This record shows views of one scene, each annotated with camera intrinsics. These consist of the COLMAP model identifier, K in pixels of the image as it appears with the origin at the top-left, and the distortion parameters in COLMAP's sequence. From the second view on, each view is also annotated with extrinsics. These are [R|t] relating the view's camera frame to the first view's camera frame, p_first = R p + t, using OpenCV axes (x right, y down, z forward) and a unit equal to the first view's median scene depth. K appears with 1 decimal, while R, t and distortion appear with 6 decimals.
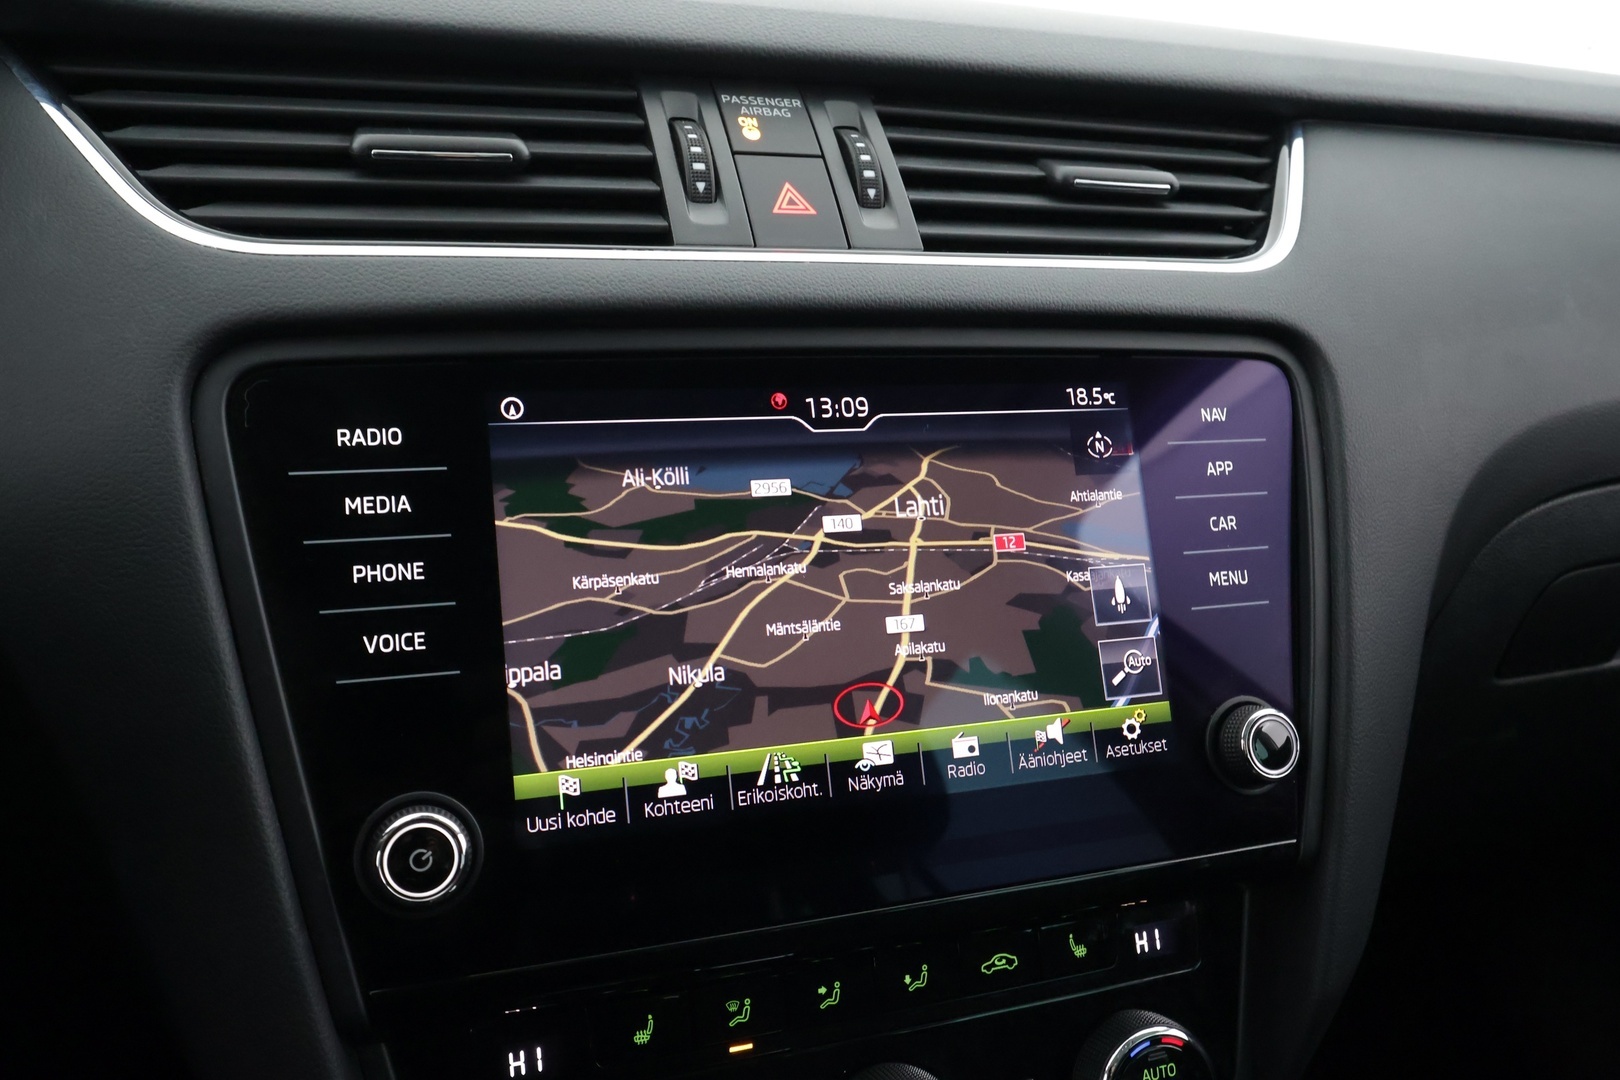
lens RADIAL K [[1316.6, 0, 815.6], [0, 1316.6, 540.8], [0, 0, 1]] dist [0.024196, 0.004635]
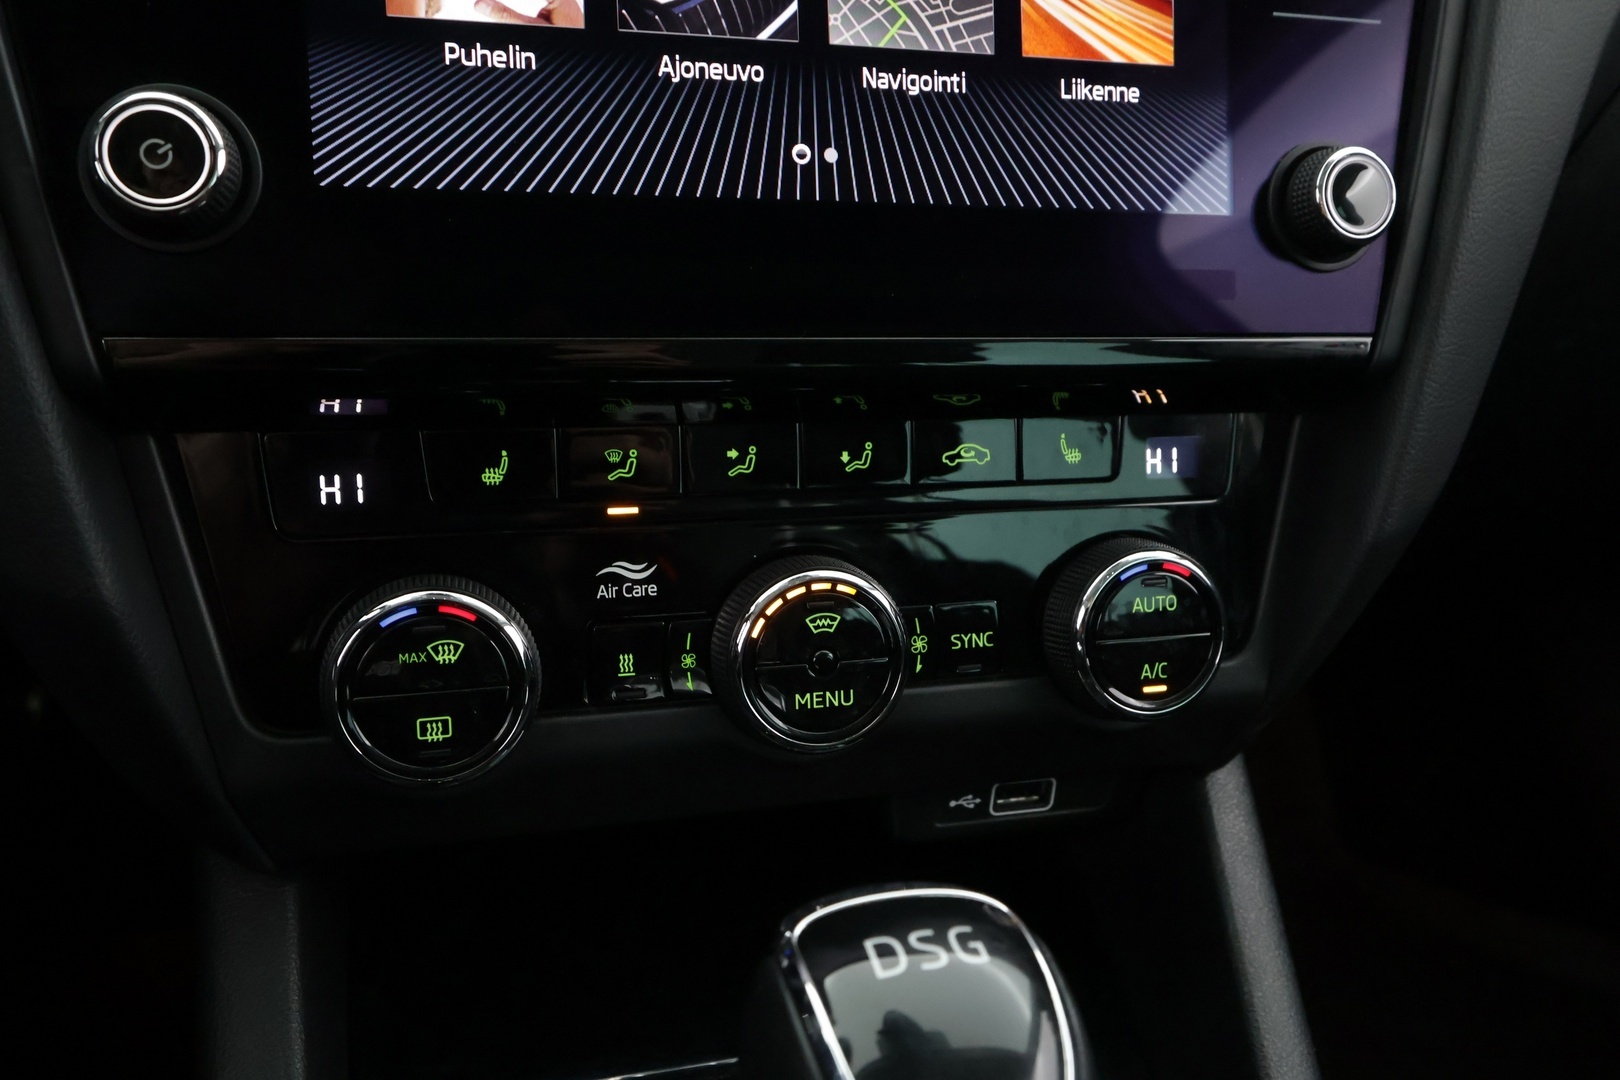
lens RADIAL K [[1316.6, 0, 808.4], [0, 1316.6, 531.4], [0, 0, 1]] dist [0.024196, 0.004635]
pose [[0.995764, 0.073840, -0.054780, 0.093913], [-0.063524, 0.983275, 0.170689, 0.242204], [0.066467, -0.166486, 0.983801, 0.217232]]
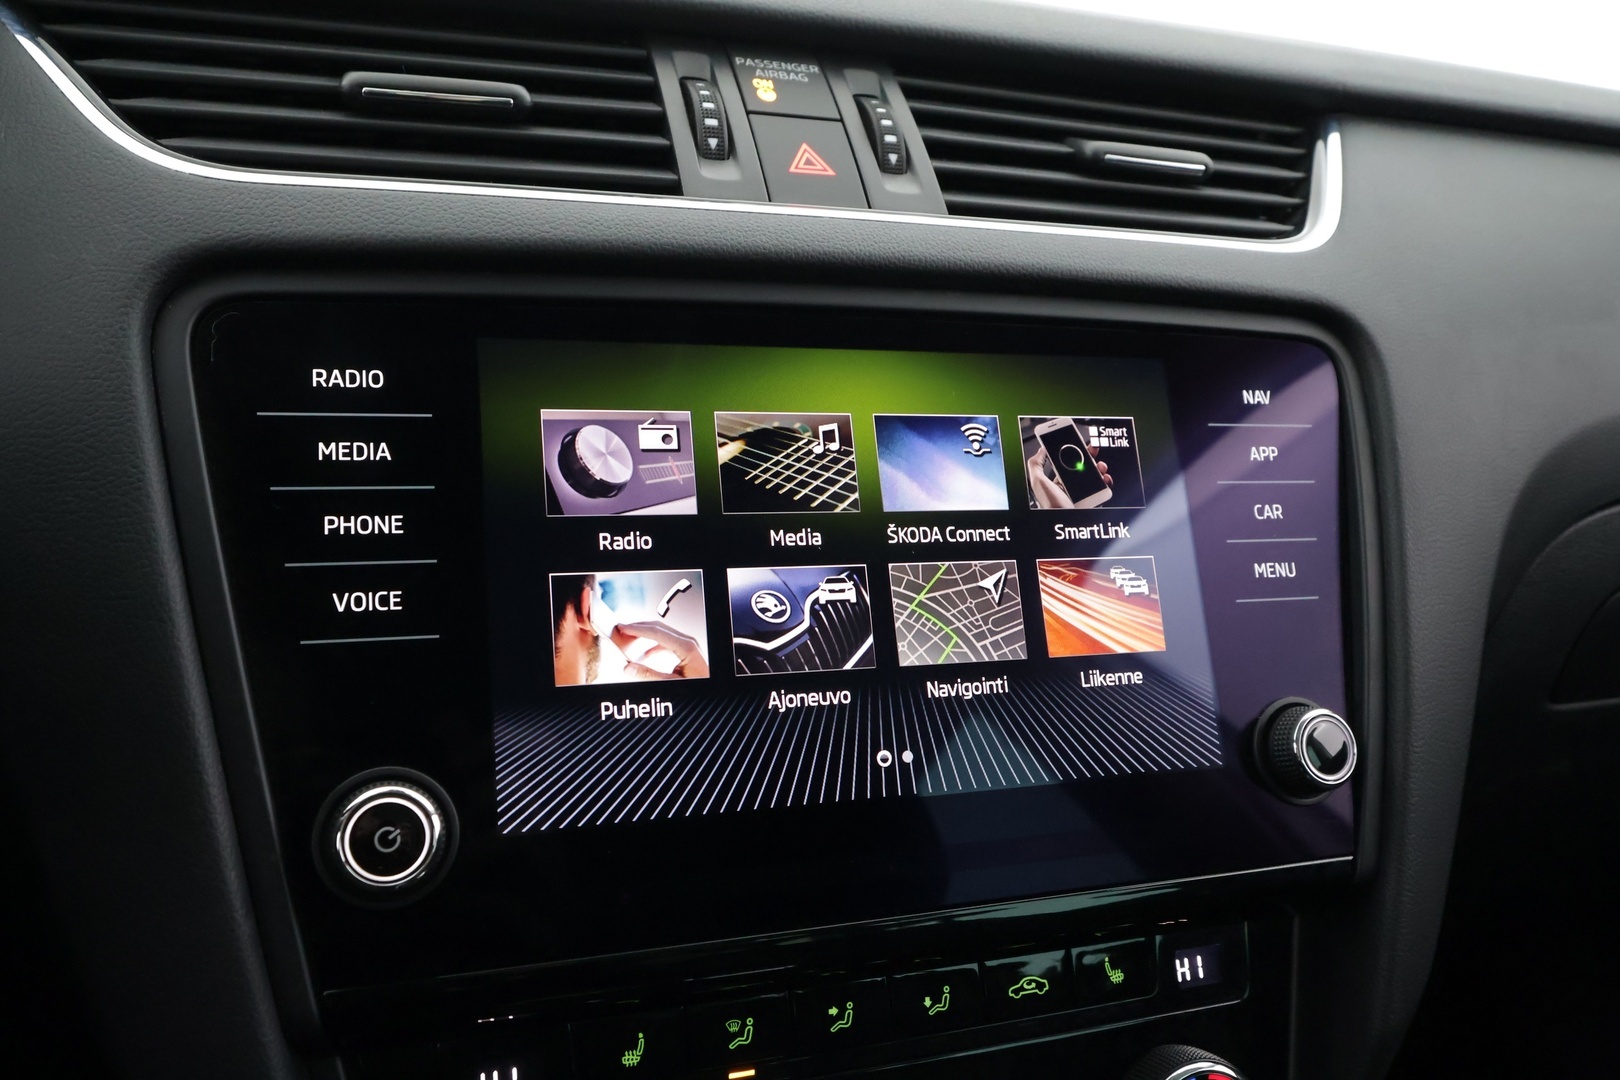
lens RADIAL K [[1316.6, 0, 815.1], [0, 1316.6, 537.9], [0, 0, 1]] dist [0.024196, 0.004635]
pose [[0.999889, 0.014089, 0.004854, -0.015660], [-0.013750, 0.997854, -0.064016, 0.075321], [-0.005745, 0.063942, 0.997937, 0.082461]]
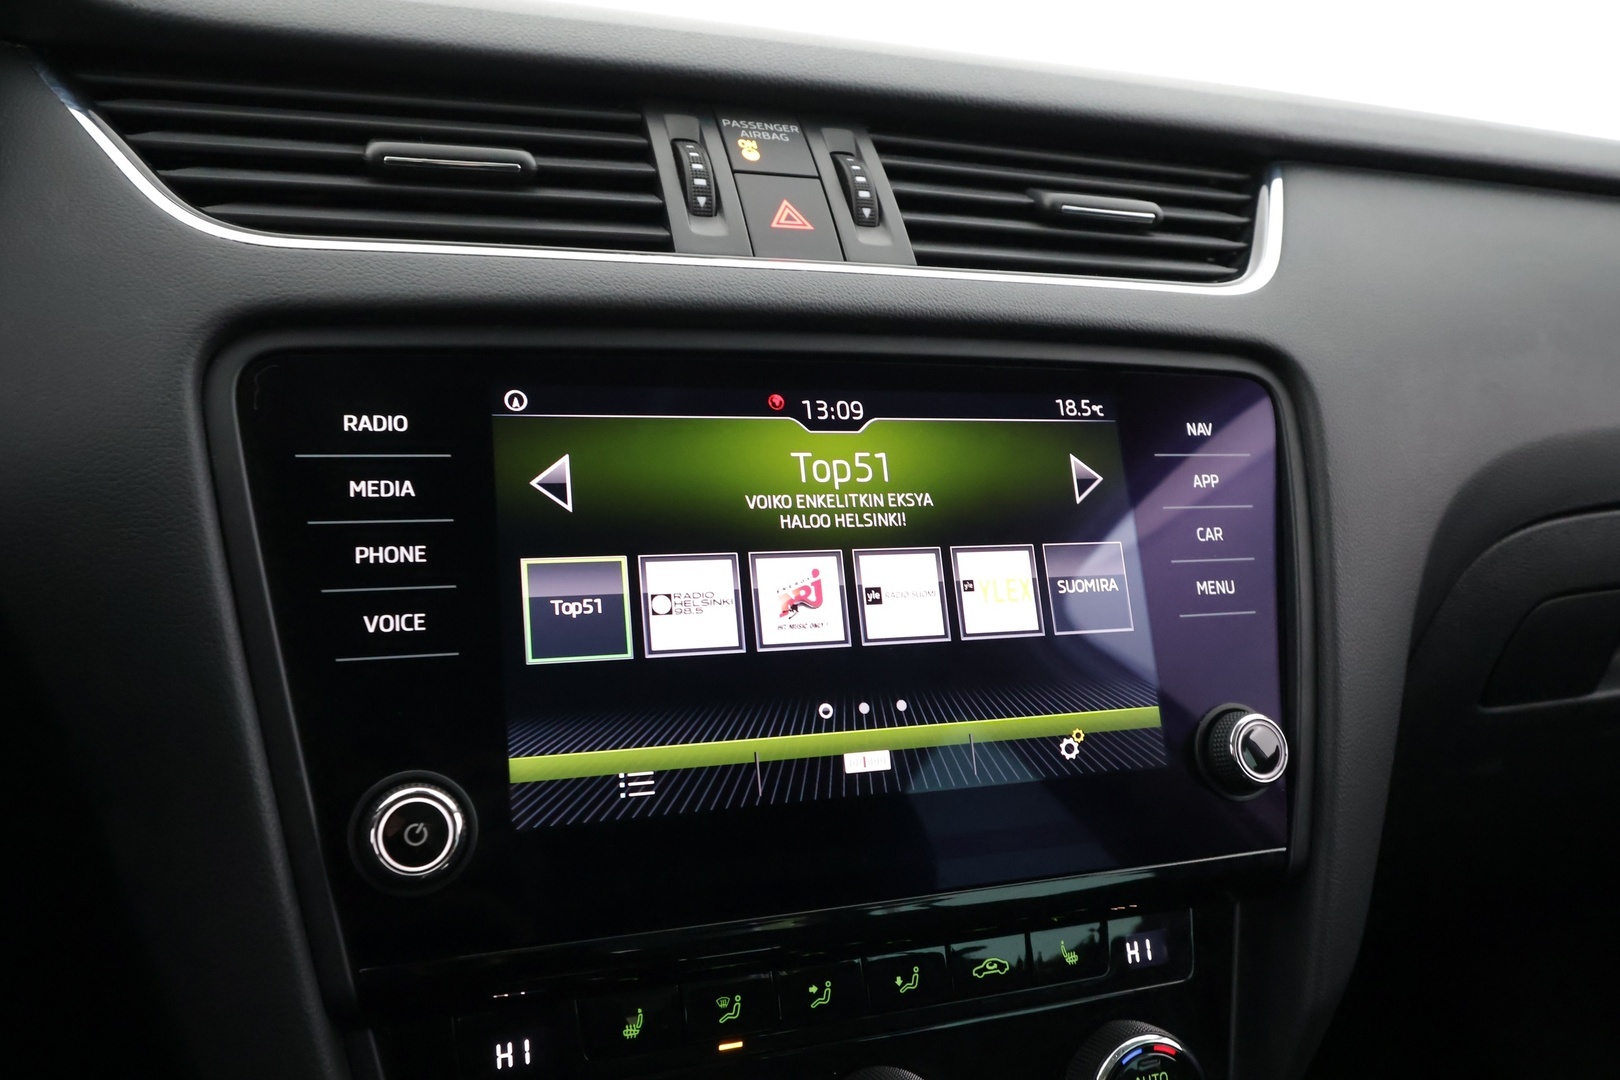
lens RADIAL K [[1316.6, 0, 813.7], [0, 1316.6, 538.2], [0, 0, 1]] dist [0.024196, 0.004635]
pose [[0.999910, 0.009727, 0.009224, -0.006733], [-0.009084, 0.997688, -0.067350, 0.066735], [-0.009858, 0.067261, 0.997687, -0.014120]]
